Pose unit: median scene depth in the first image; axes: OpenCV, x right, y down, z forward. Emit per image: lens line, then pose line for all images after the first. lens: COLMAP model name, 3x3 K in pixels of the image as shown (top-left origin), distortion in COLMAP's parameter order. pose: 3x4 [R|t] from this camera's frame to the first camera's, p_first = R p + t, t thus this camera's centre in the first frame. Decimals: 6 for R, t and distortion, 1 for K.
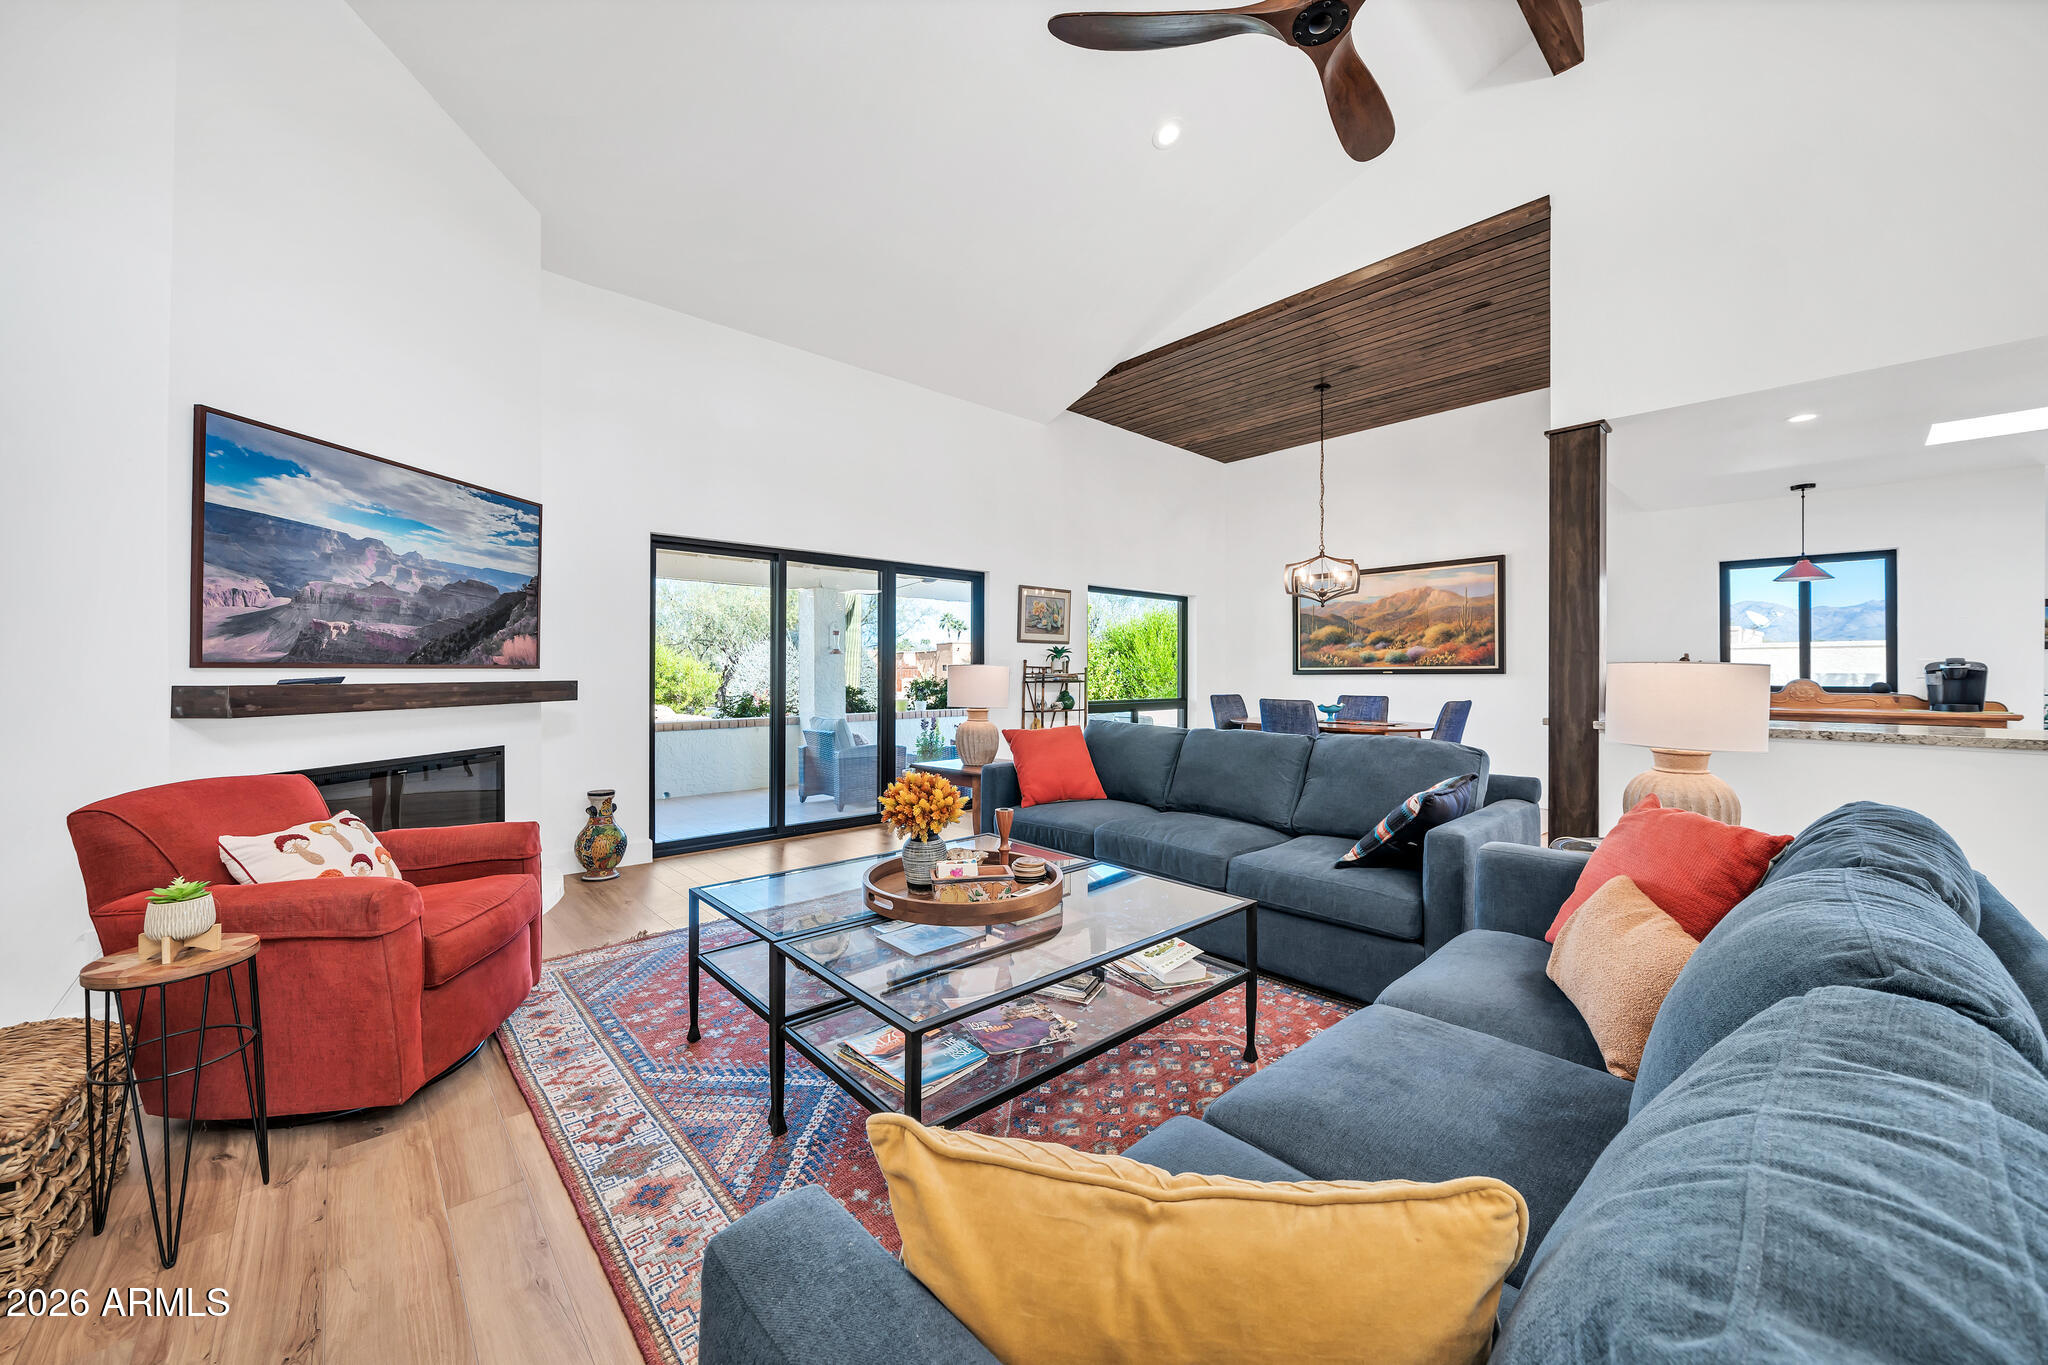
lens RADIAL K [[715.1, 0, 1024.0], [0, 715.1, 682.5], [0, 0, 1]] dist [-0.023864, -0.000180]
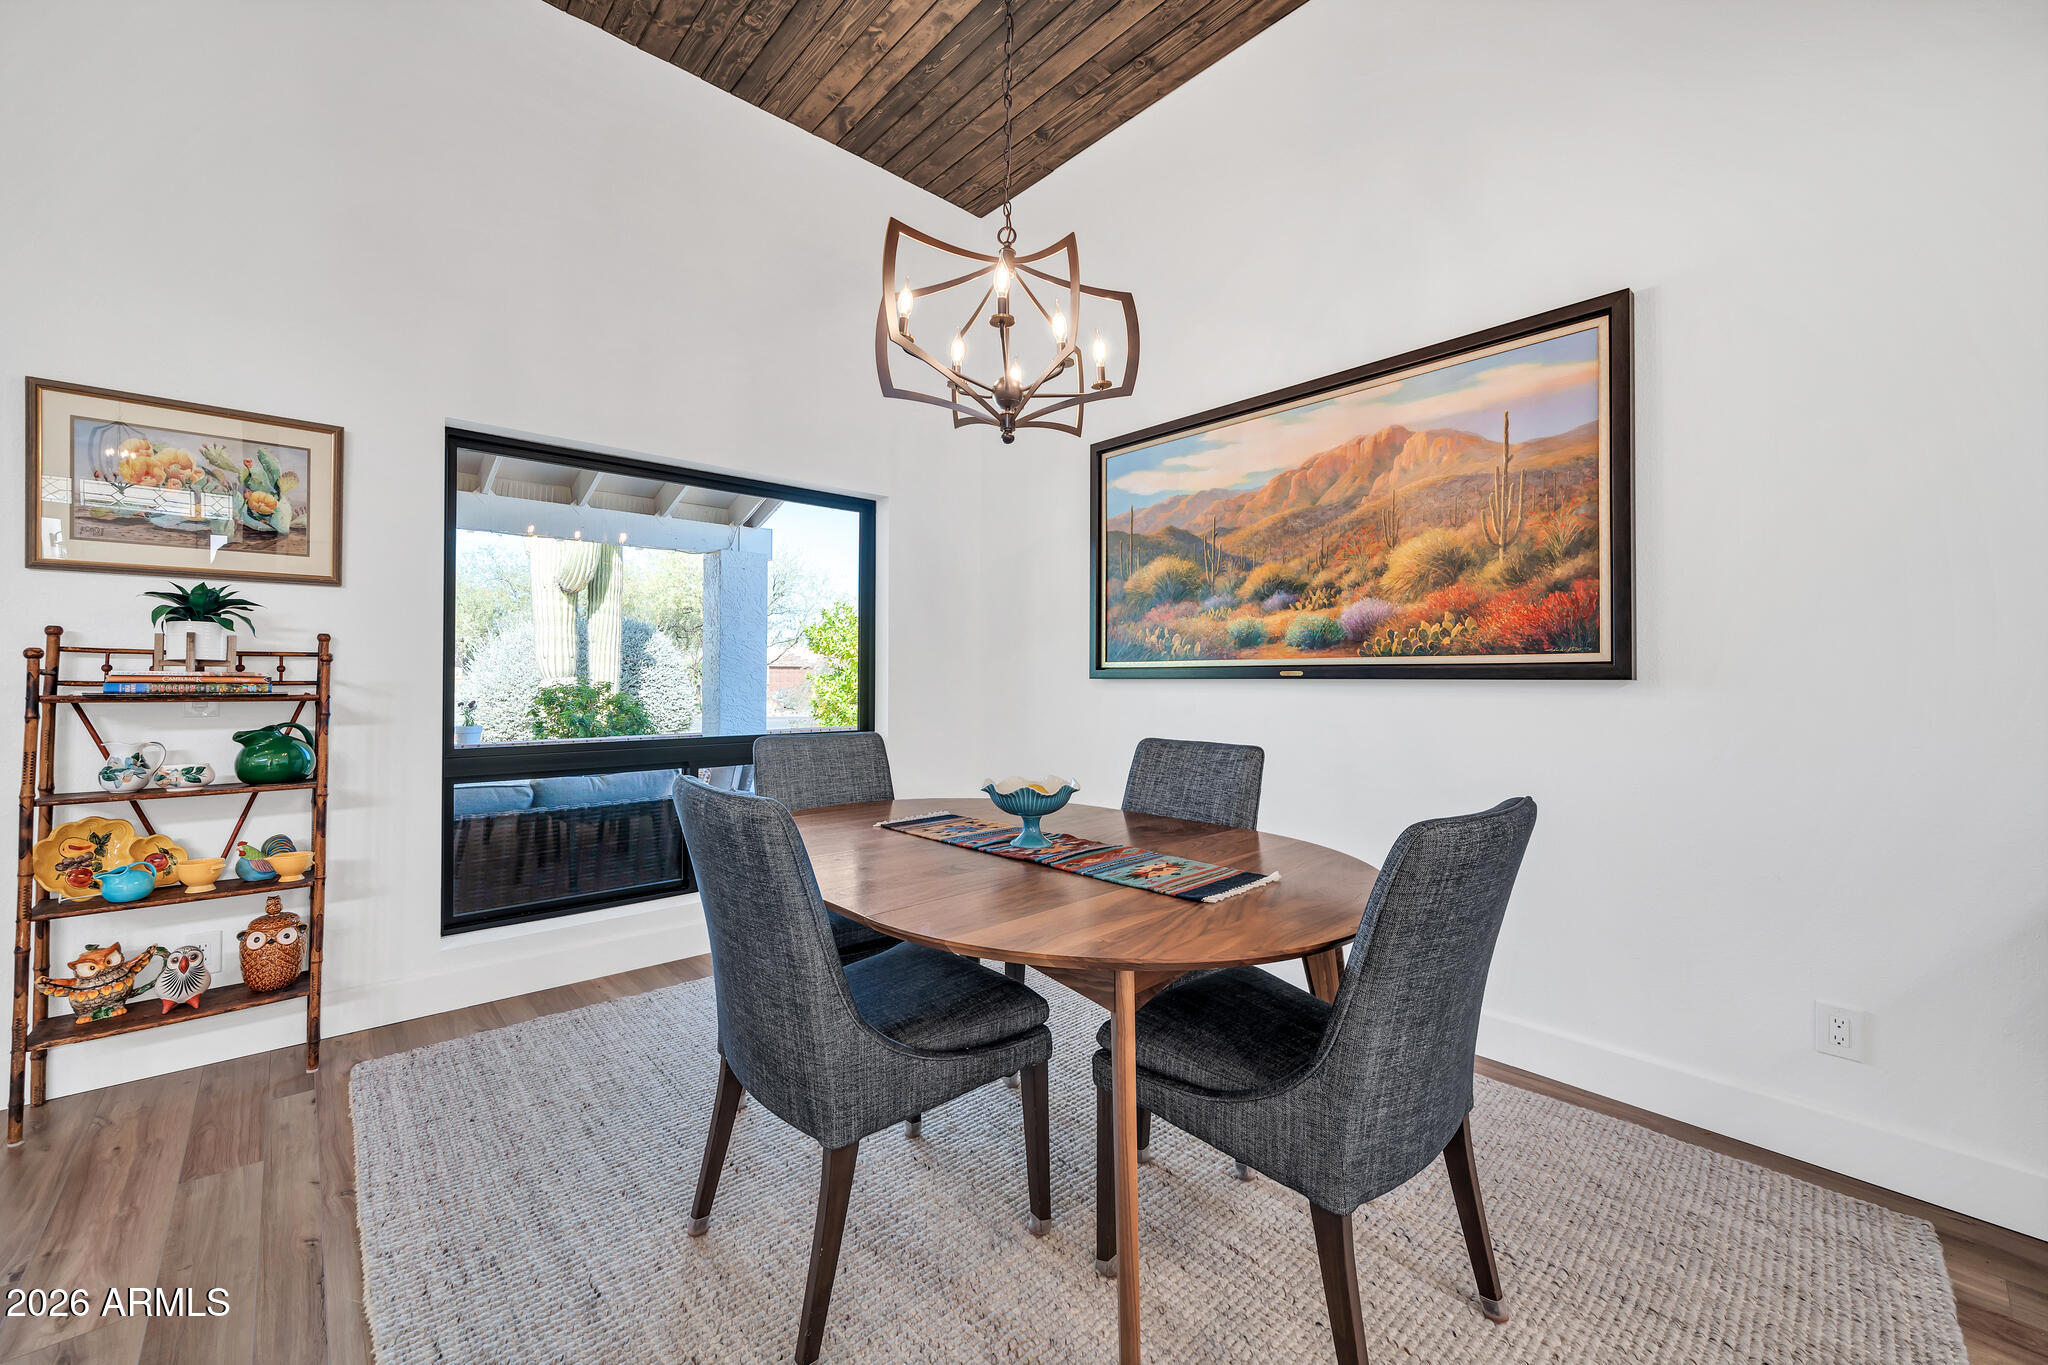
lens RADIAL K [[811.0, 0, 1024.0], [0, 811.0, 682.5], [0, 0, 1]] dist [-0.019101, -0.000384]
pose [[0.999722, 0.004001, 0.023242, 0.377351], [-0.003907, 0.999984, -0.004071, -0.007909], [-0.023258, 0.003979, 0.999722, 0.608253]]
